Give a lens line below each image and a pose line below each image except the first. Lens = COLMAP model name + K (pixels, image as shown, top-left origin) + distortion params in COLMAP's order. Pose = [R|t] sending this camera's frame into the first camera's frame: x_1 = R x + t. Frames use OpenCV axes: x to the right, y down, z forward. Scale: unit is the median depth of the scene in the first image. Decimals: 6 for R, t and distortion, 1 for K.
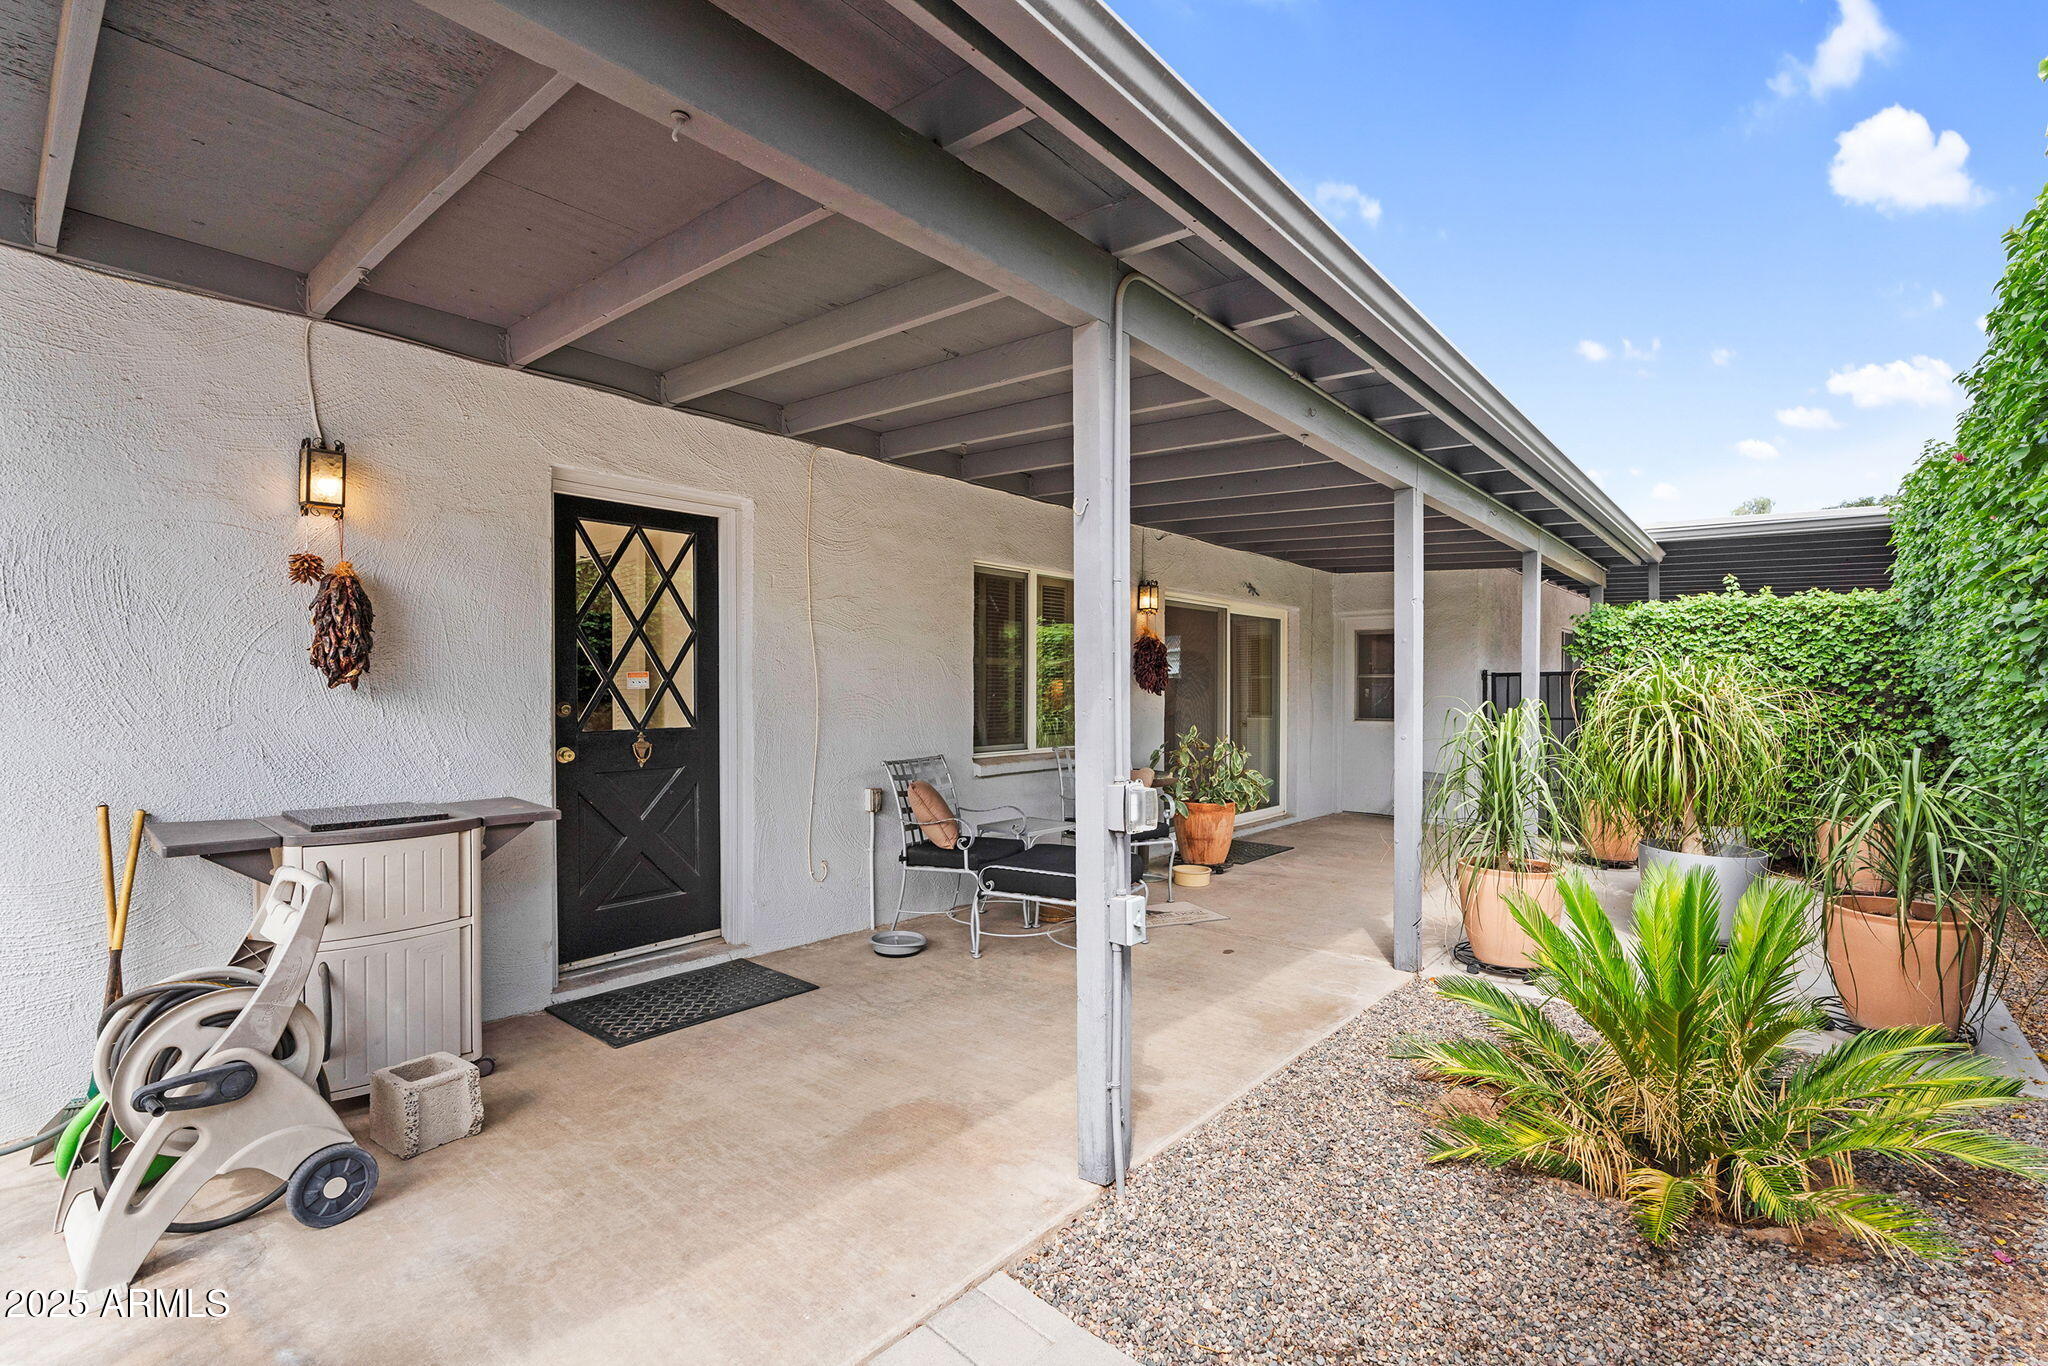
lens RADIAL K [[928.7, 0, 1023.4], [0, 928.7, 692.8], [0, 0, 1]] dist [0.015144, -0.000991]
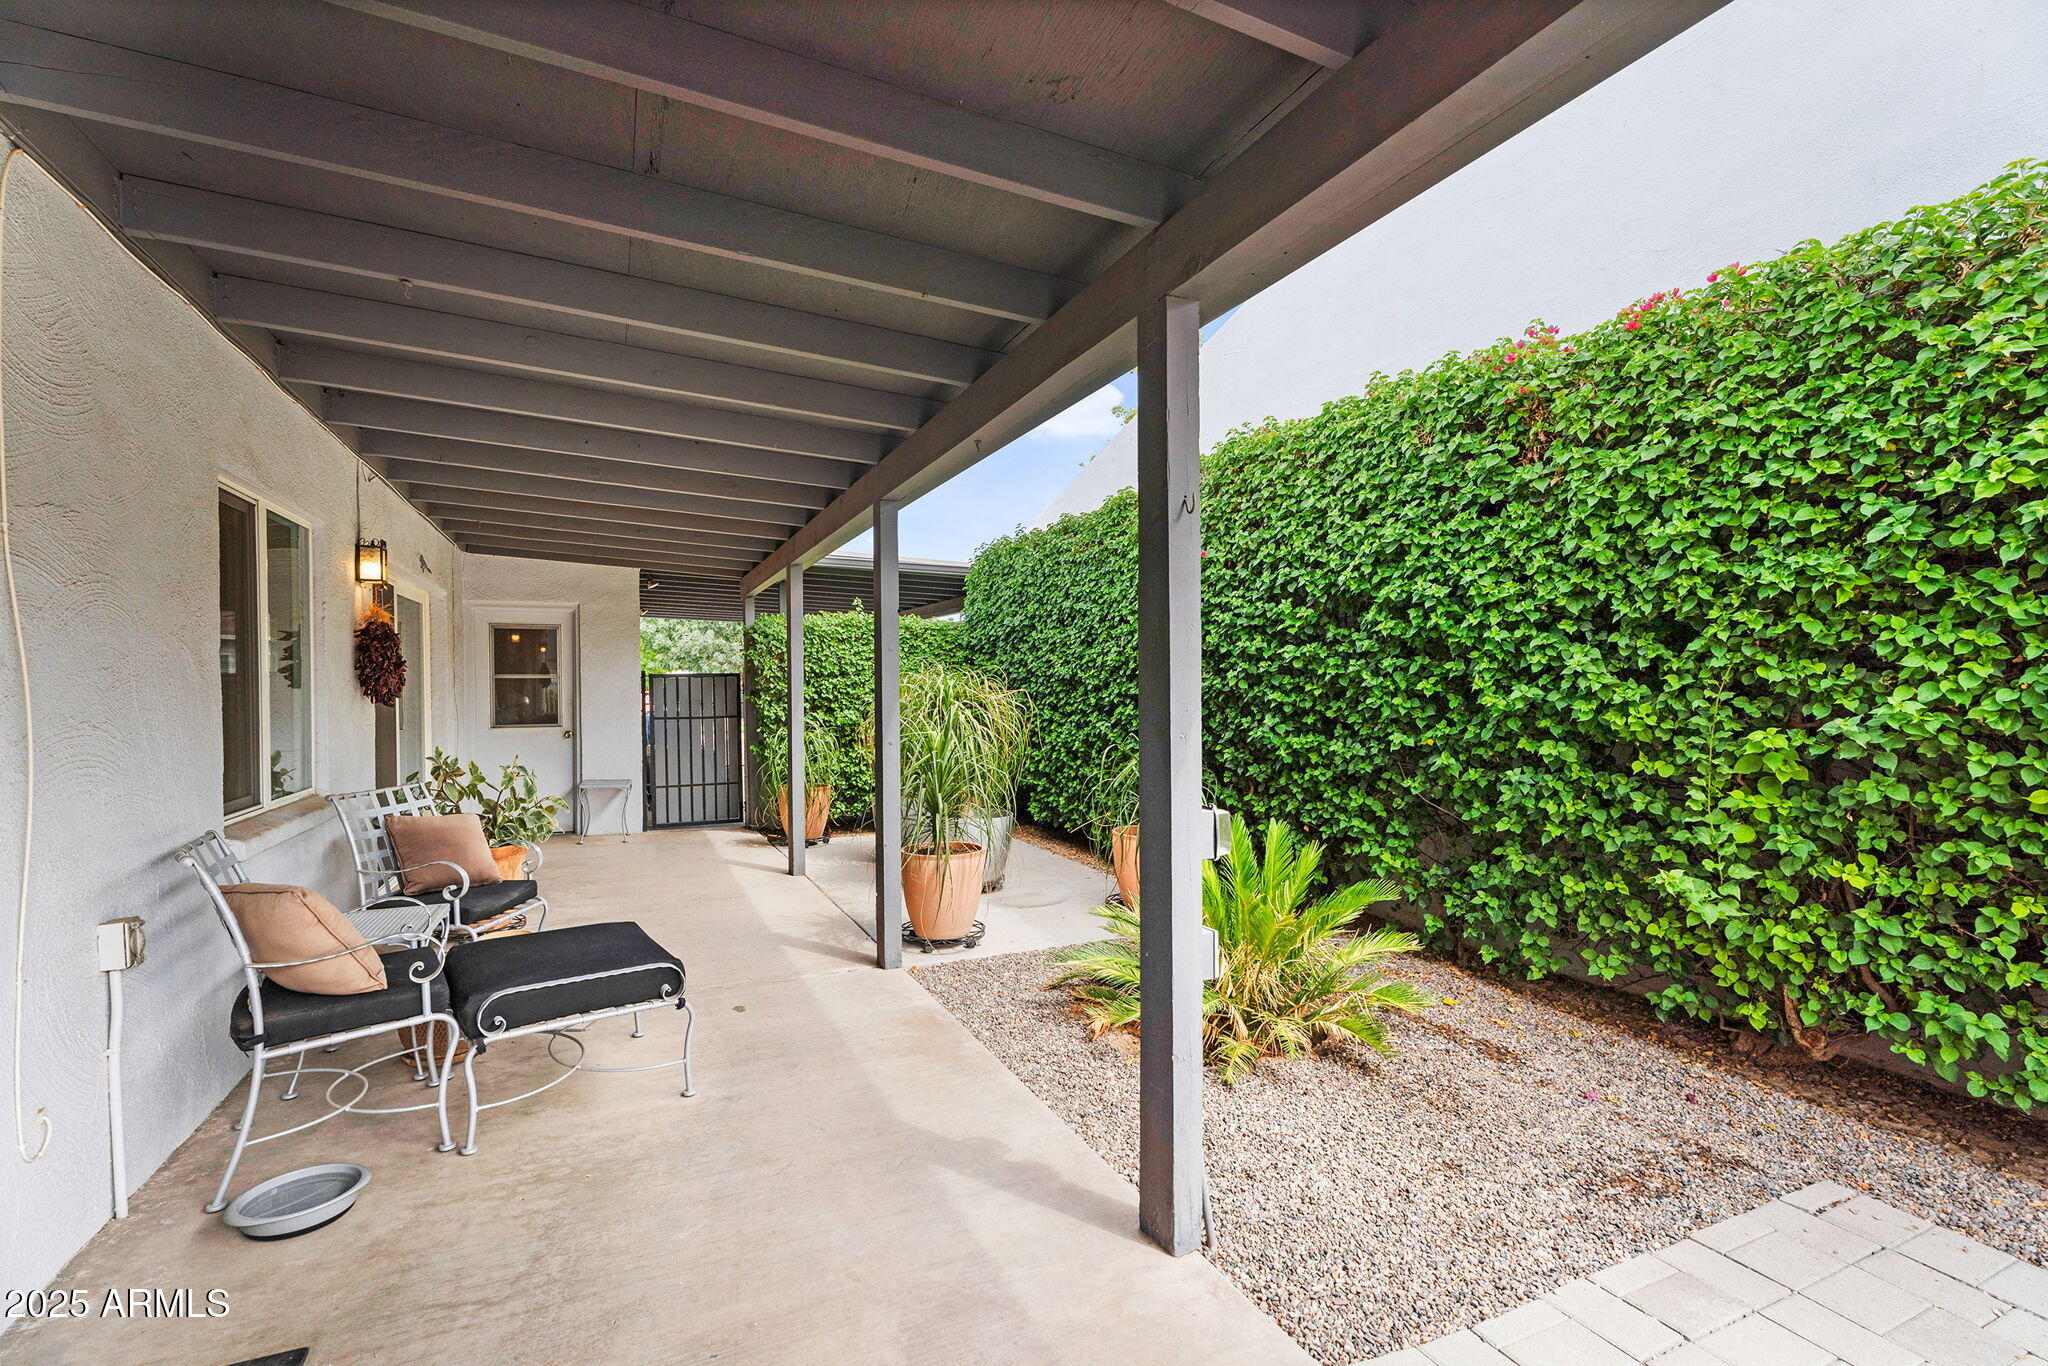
lens RADIAL K [[928.7, 0, 1023.4], [0, 928.7, 692.8], [0, 0, 1]] dist [0.015144, -0.000991]
pose [[0.421438, -0.013250, 0.906760, -0.453403], [0.011630, 0.999890, 0.009206, -0.012384], [-0.906783, 0.006666, 0.421546, 0.433923]]
